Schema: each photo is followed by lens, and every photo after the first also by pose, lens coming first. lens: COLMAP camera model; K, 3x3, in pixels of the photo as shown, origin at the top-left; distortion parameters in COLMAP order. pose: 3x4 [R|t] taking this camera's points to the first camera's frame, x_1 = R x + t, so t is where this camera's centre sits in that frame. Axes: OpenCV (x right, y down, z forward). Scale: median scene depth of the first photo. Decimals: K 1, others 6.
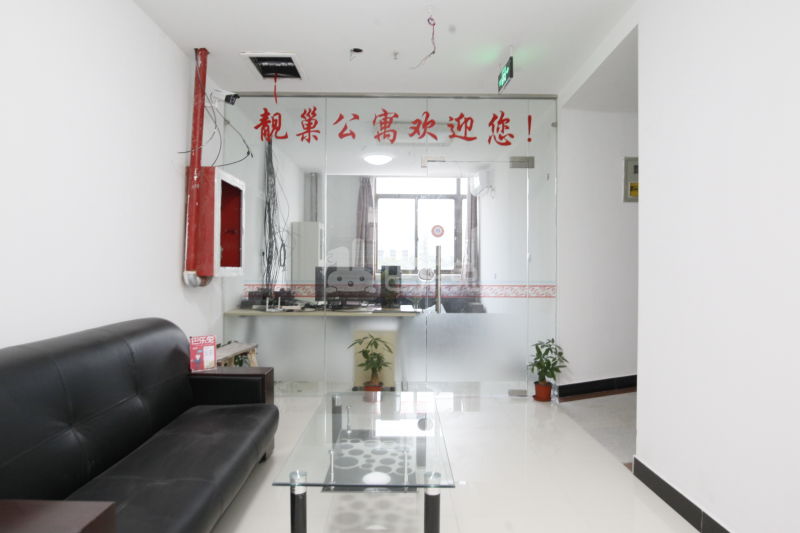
lens RADIAL K [[476.0, 0, 402.3], [0, 476.0, 265.9], [0, 0, 1]] dist [-0.036414, 0.004621]
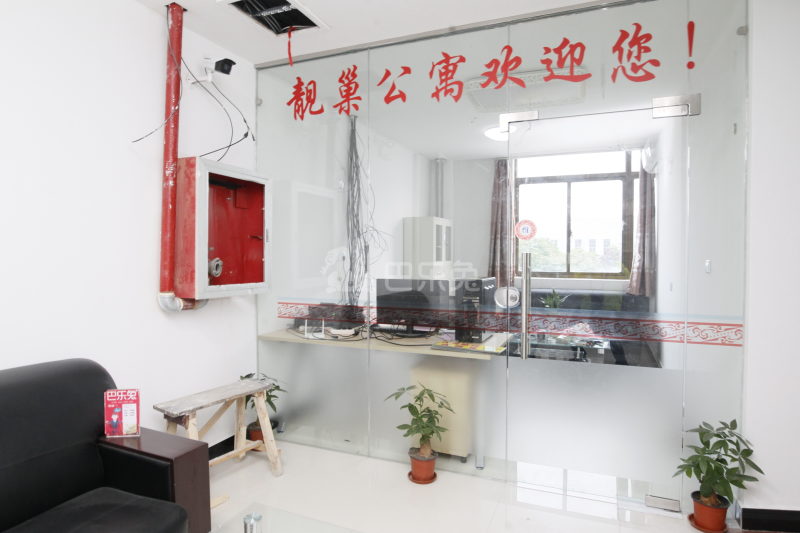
lens RADIAL K [[476.0, 0, 401.5], [0, 476.0, 265.3], [0, 0, 1]] dist [-0.036414, 0.004621]
pose [[0.915783, 0.006662, -0.401618, 0.180535], [0.001423, 0.999802, 0.019829, -0.039330], [0.401671, -0.018731, 0.915592, 0.351680]]
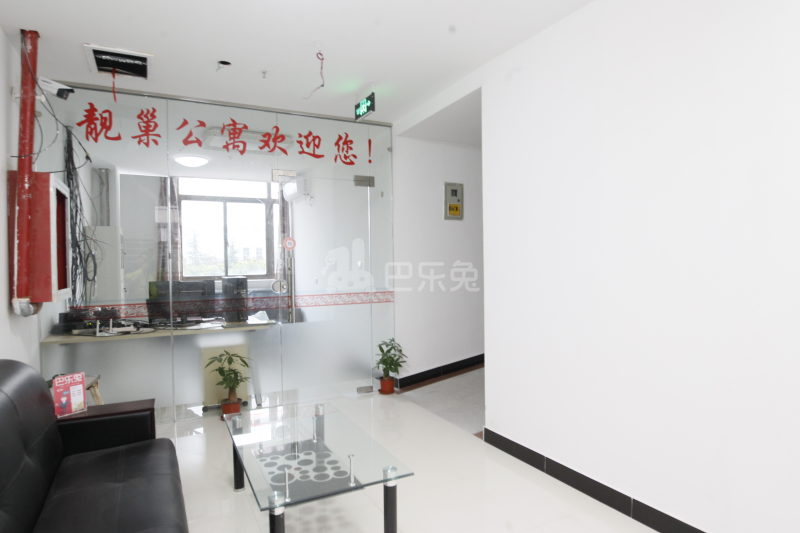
lens RADIAL K [[476.0, 0, 404.1], [0, 476.0, 267.2], [0, 0, 1]] dist [-0.036414, 0.004621]
pose [[0.888132, -0.024433, 0.458939, -0.180475], [0.019203, 0.999687, 0.016059, -0.034729], [-0.459188, -0.005450, 0.888323, -0.028424]]
